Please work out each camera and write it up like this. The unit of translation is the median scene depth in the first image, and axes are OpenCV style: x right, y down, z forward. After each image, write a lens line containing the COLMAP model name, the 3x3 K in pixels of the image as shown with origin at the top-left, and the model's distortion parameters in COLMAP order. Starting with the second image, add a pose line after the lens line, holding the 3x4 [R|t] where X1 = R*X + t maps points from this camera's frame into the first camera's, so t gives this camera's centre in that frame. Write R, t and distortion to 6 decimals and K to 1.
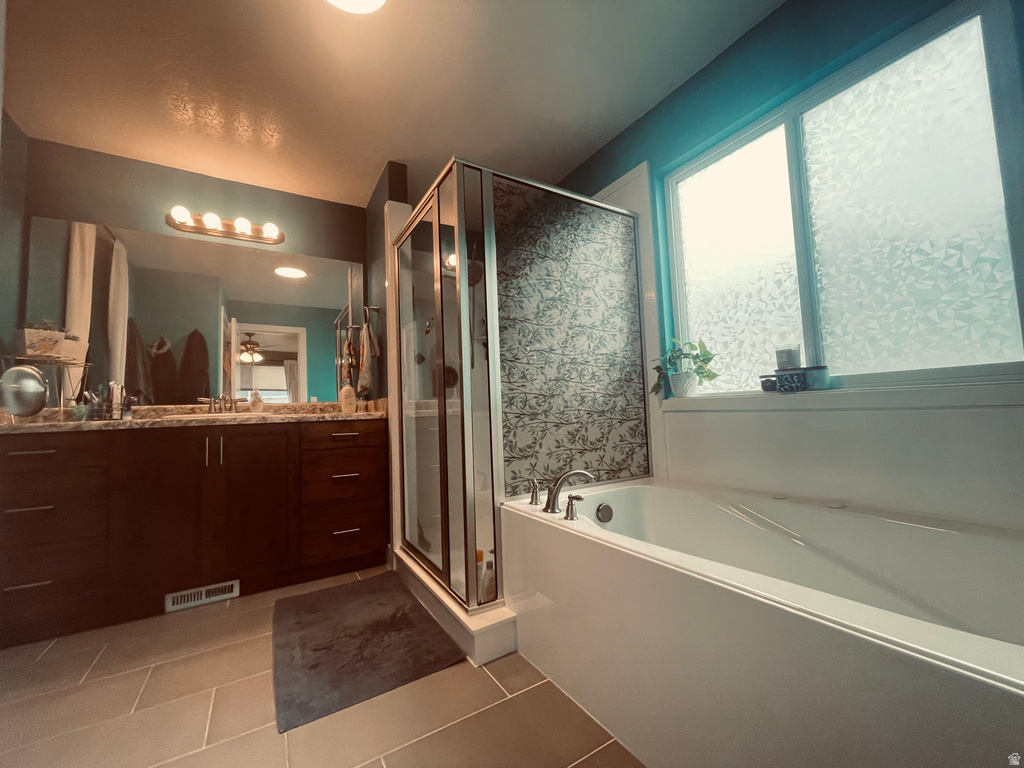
lens RADIAL K [[408.3, 0, 512.0], [0, 408.3, 384.0], [0, 0, 1]] dist [0.002261, -0.000114]
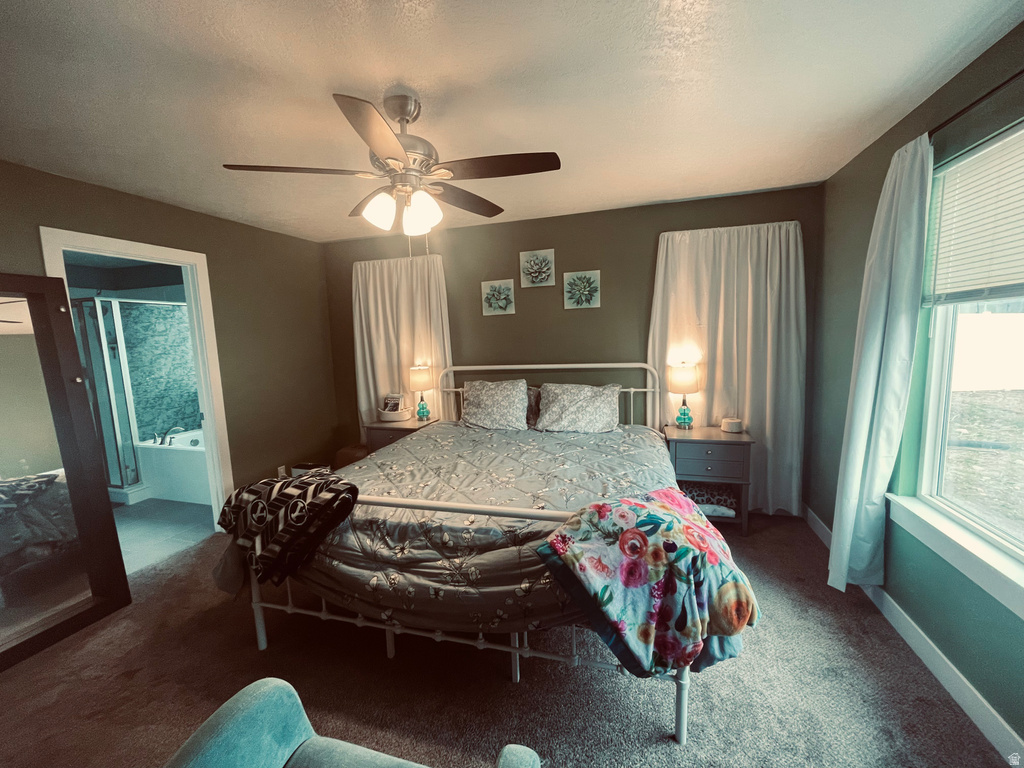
lens RADIAL K [[408.3, 0, 512.0], [0, 408.3, 384.0], [0, 0, 1]] dist [0.002261, -0.000114]
pose [[0.743081, -0.066513, 0.665888, 0.031692], [-0.040991, 0.988656, 0.144495, -0.484192], [-0.667945, -0.134667, 0.731925, -2.106150]]
